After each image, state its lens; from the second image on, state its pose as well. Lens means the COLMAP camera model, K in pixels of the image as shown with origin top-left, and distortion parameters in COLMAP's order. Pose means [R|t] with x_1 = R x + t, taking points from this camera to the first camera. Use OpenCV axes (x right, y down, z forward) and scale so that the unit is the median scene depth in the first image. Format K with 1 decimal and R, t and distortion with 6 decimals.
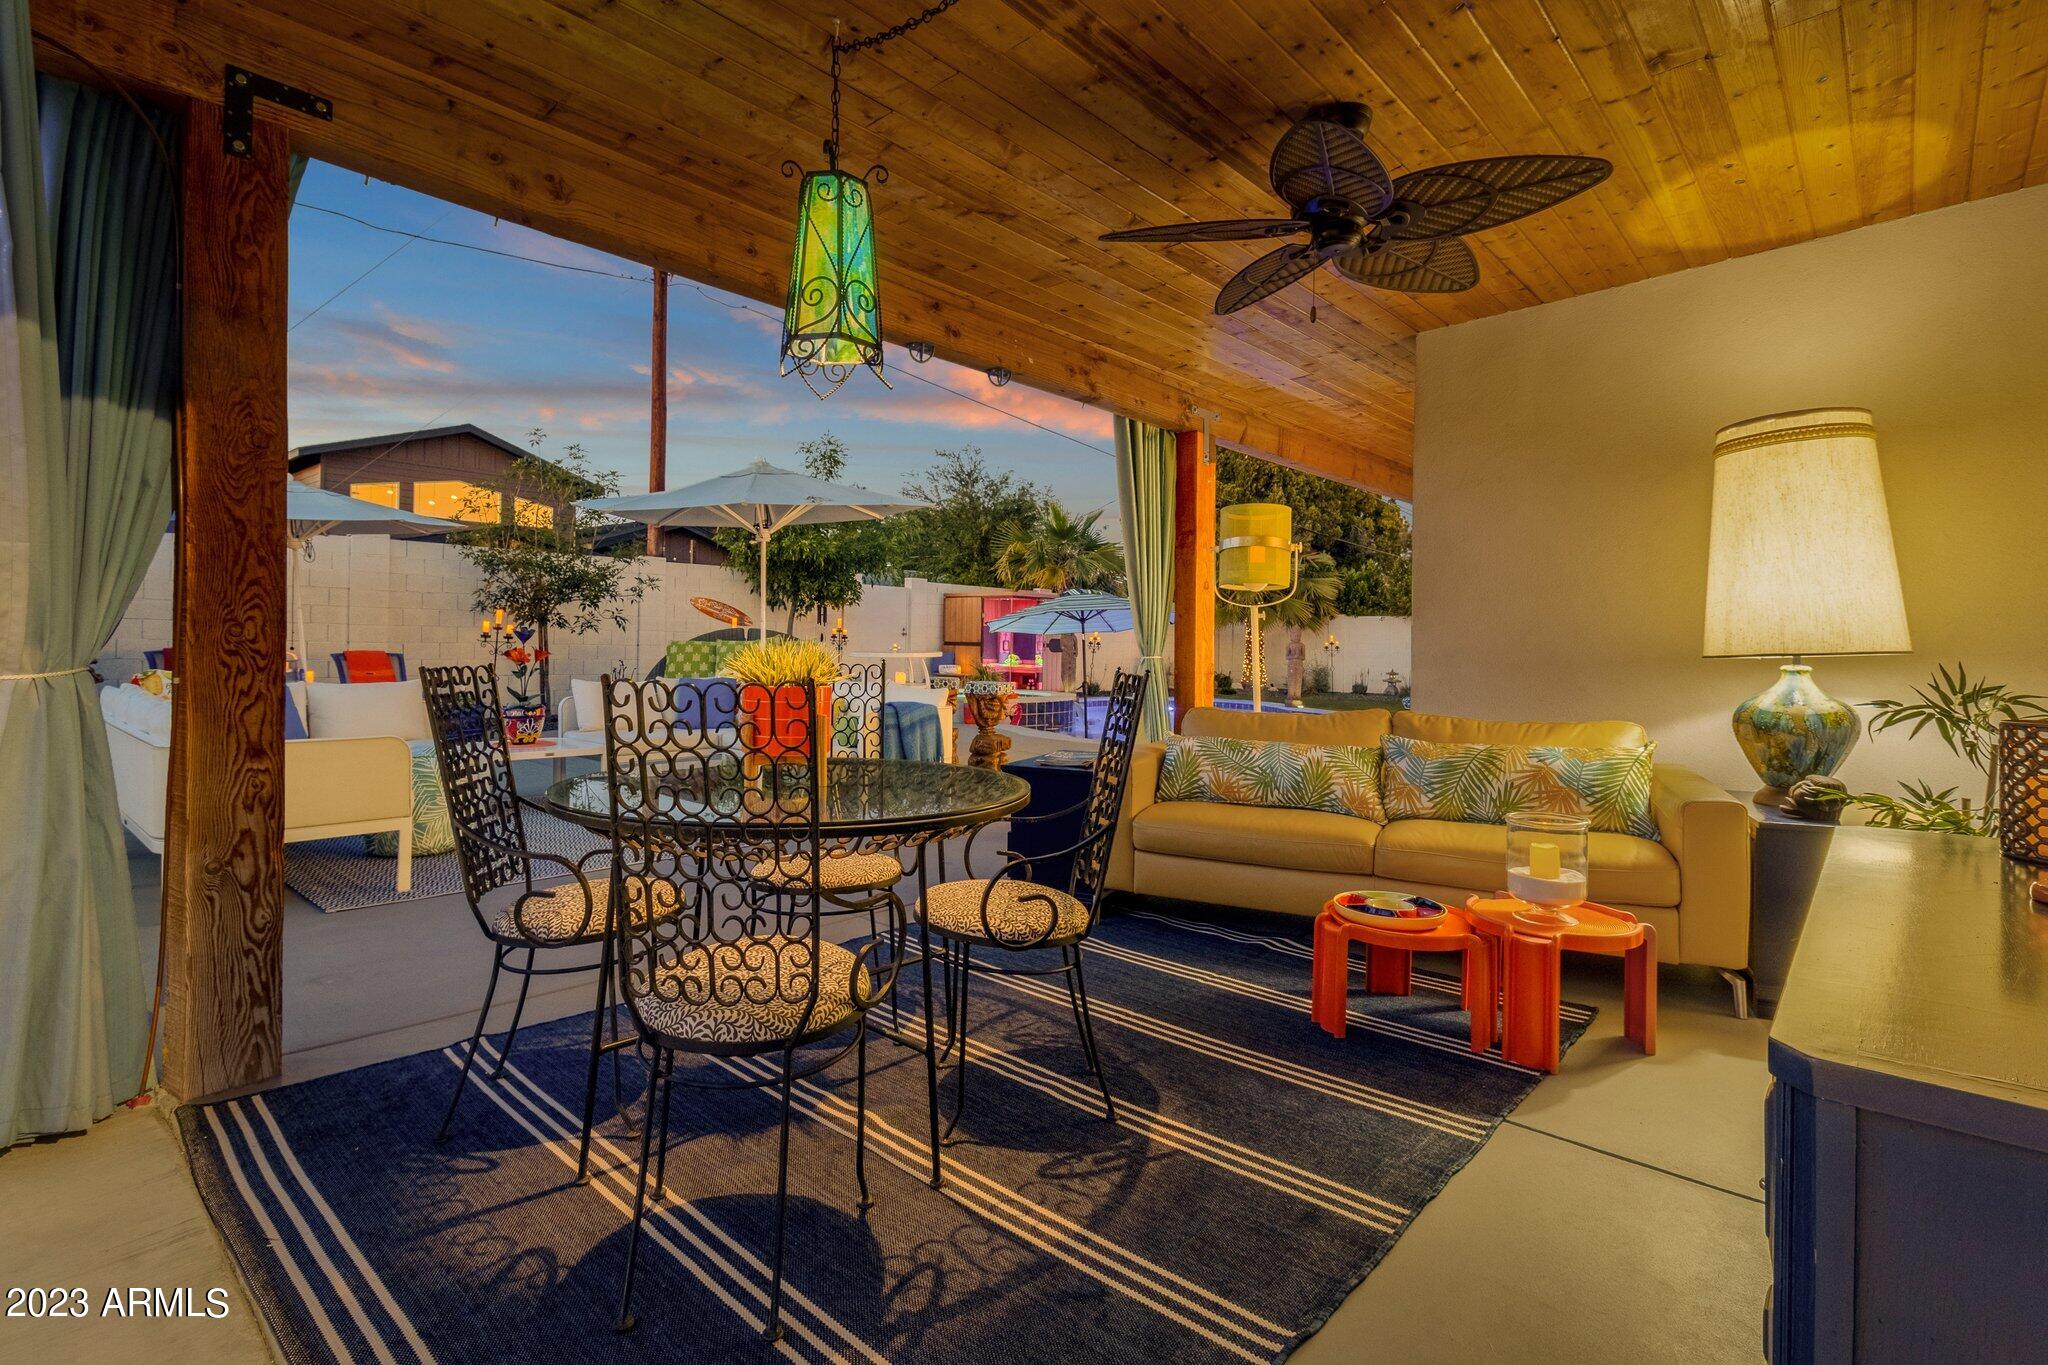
lens RADIAL K [[933.3, 0, 1014.6], [0, 933.3, 665.2], [0, 0, 1]] dist [0.000798, 0.000117]
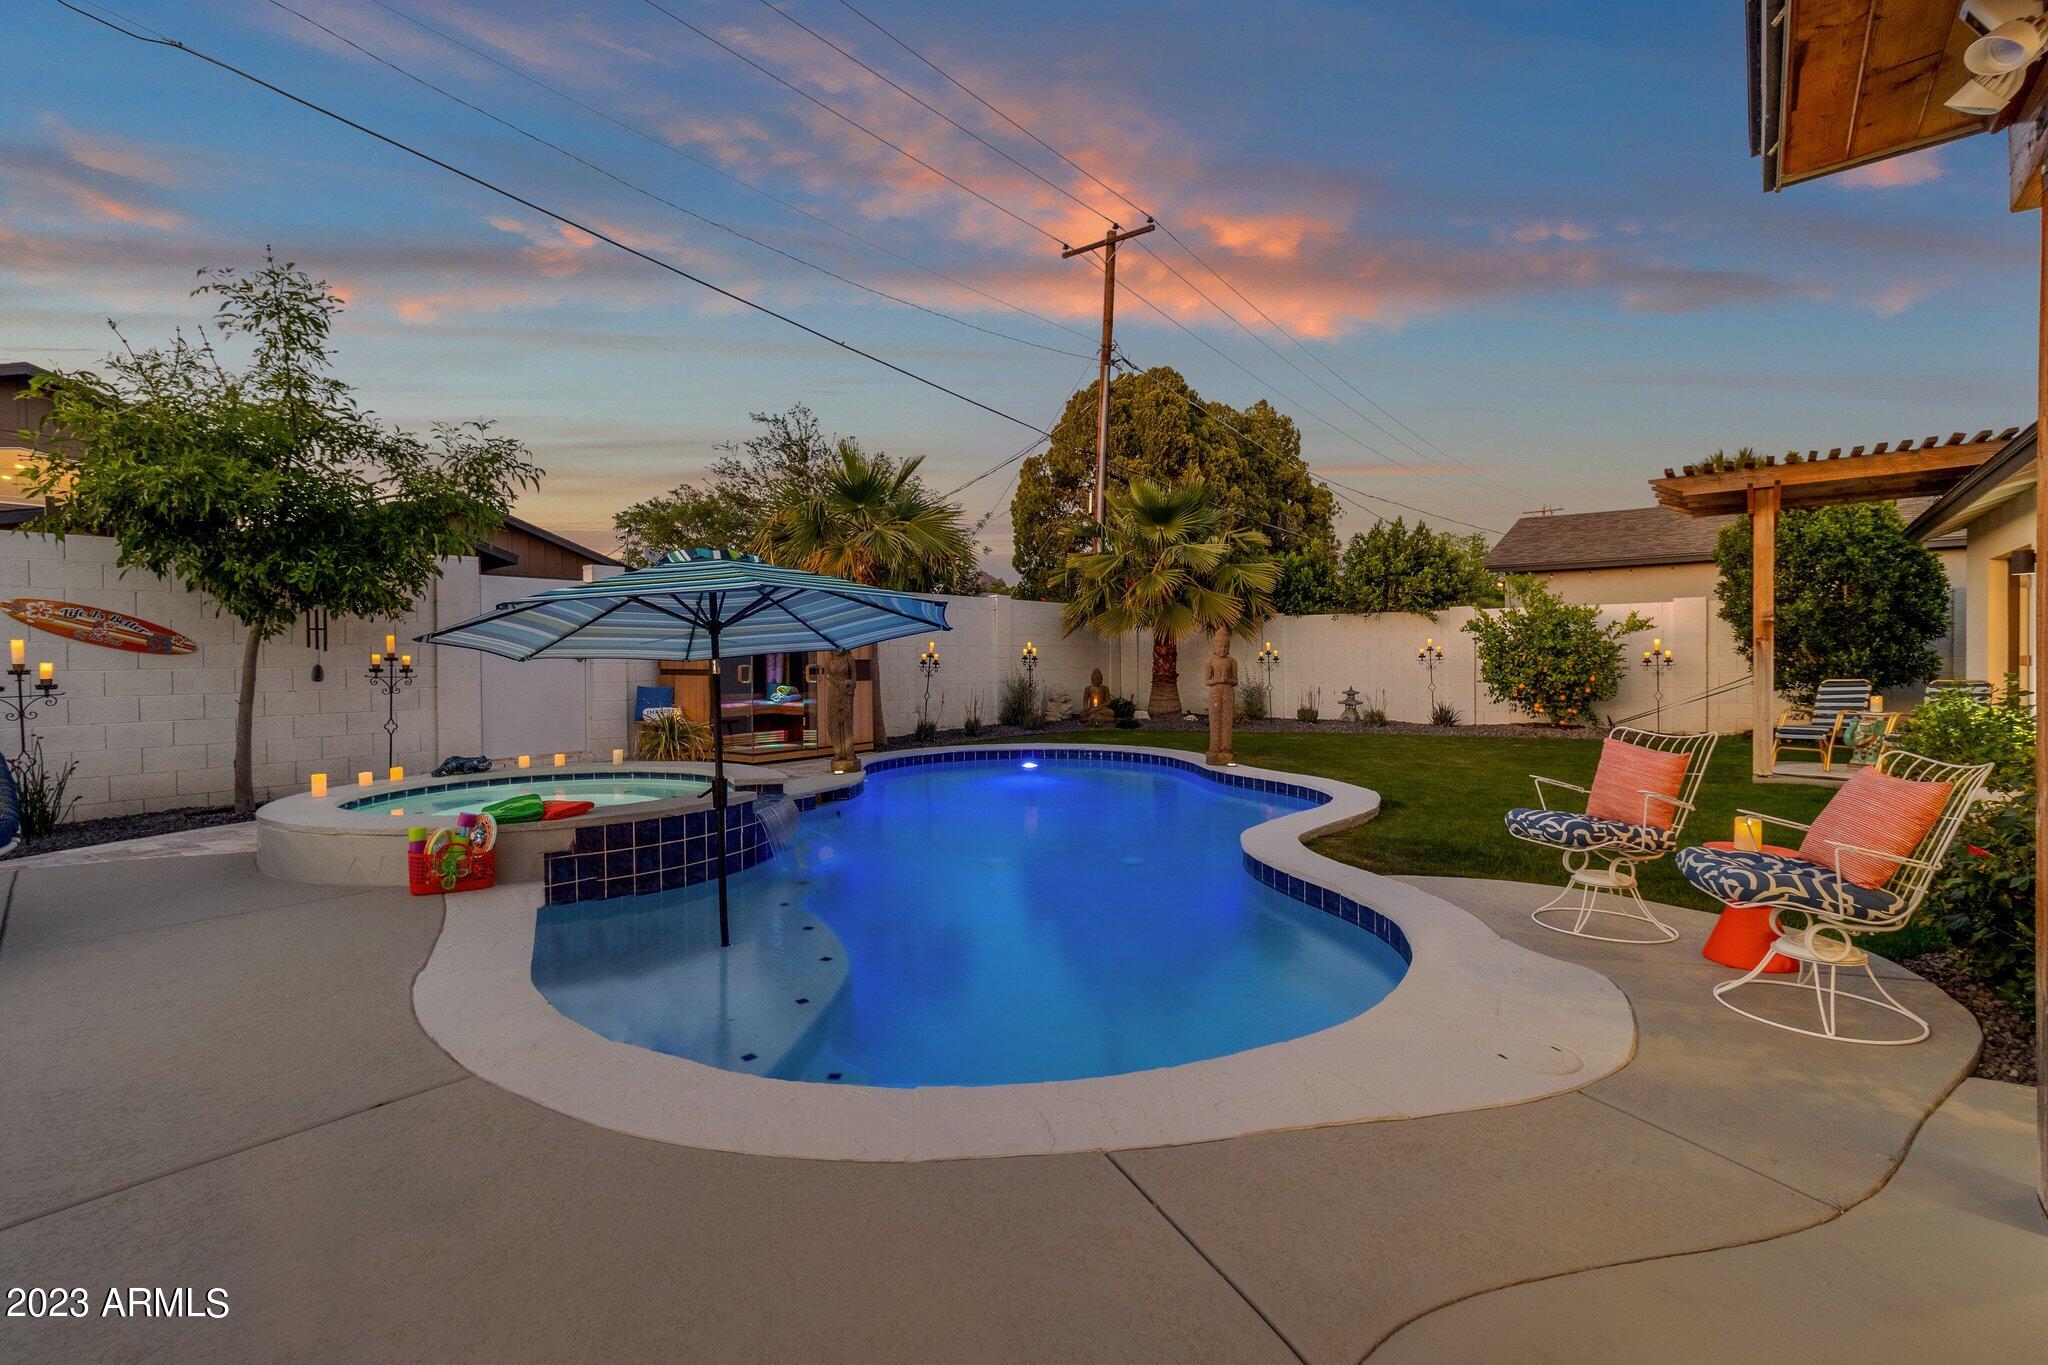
lens RADIAL K [[933.3, 0, 1014.6], [0, 933.3, 665.2], [0, 0, 1]] dist [0.000798, 0.000117]
pose [[0.996785, -0.026282, 0.075684, 0.085006], [0.027173, 0.999573, -0.010759, -0.011269], [-0.075369, 0.012781, 0.997074, 0.282884]]
